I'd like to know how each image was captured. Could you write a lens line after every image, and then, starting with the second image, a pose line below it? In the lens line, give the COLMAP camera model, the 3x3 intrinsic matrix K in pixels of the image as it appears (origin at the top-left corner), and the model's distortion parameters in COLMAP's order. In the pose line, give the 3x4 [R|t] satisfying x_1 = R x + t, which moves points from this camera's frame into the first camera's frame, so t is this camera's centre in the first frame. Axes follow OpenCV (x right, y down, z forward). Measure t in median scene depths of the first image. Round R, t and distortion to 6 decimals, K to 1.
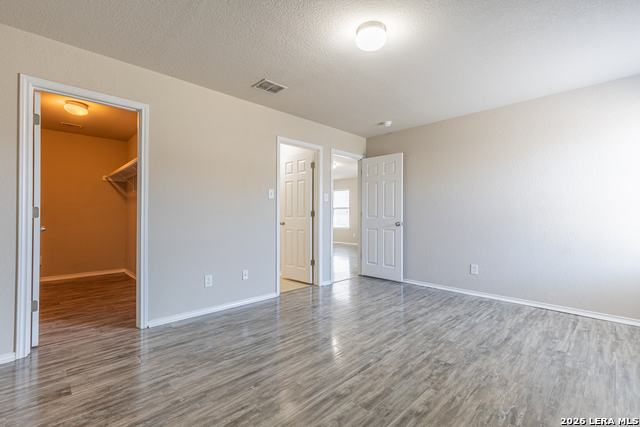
lens RADIAL K [[291.3, 0, 320.0], [0, 291.3, 213.5], [0, 0, 1]] dist [0.000299, -0.000023]
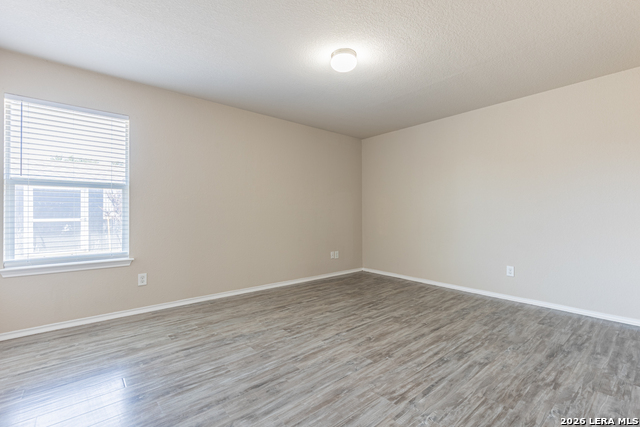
lens RADIAL K [[291.3, 0, 320.0], [0, 291.3, 213.5], [0, 0, 1]] dist [0.000299, -0.000023]
pose [[-0.997587, 0.001596, 0.069414, 0.177683], [0.001105, 0.999974, -0.007117, 0.014571], [-0.069423, -0.007023, -0.997563, 2.038960]]
